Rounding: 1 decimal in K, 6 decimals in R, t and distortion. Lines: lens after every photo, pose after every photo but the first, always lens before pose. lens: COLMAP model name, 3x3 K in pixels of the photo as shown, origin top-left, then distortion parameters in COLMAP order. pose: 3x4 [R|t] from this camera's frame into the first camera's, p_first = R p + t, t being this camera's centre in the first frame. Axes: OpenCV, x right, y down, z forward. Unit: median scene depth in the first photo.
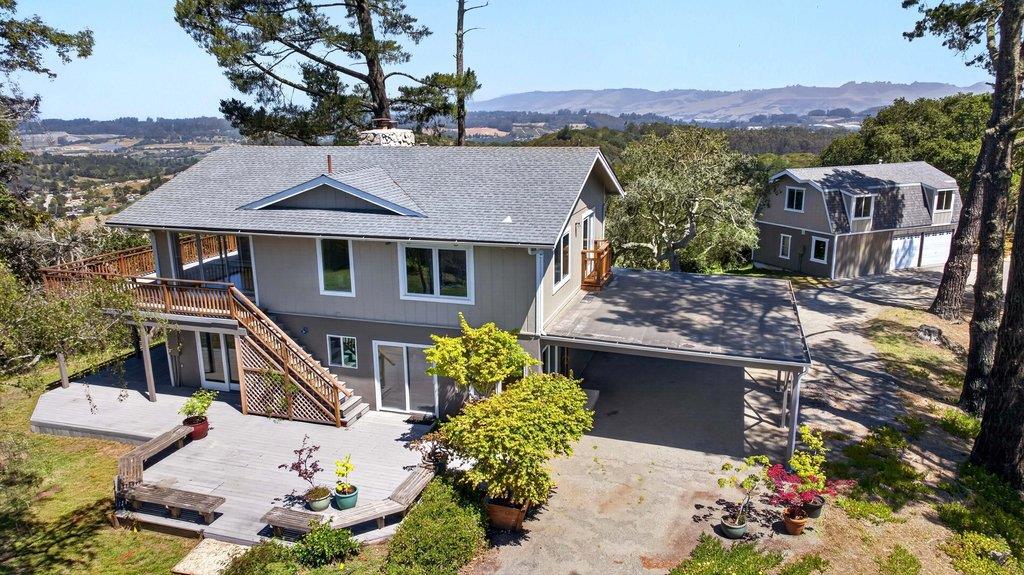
lens RADIAL K [[707.3, 0, 511.8], [0, 707.3, 291.1], [0, 0, 1]] dist [0.030485, 0.011899]
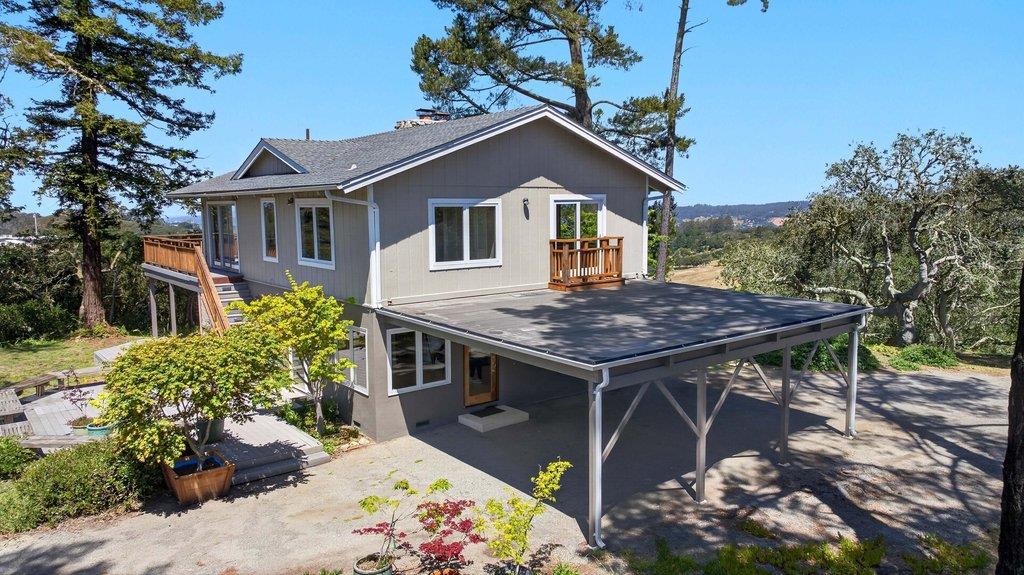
lens RADIAL K [[707.3, 0, 513.5], [0, 707.3, 283.3], [0, 0, 1]] dist [0.030485, 0.011899]
pose [[0.837579, 0.063596, -0.542602, 0.534227], [-0.131902, 0.987359, -0.087885, 0.072992], [0.530154, 0.145181, 0.835379, 0.330055]]
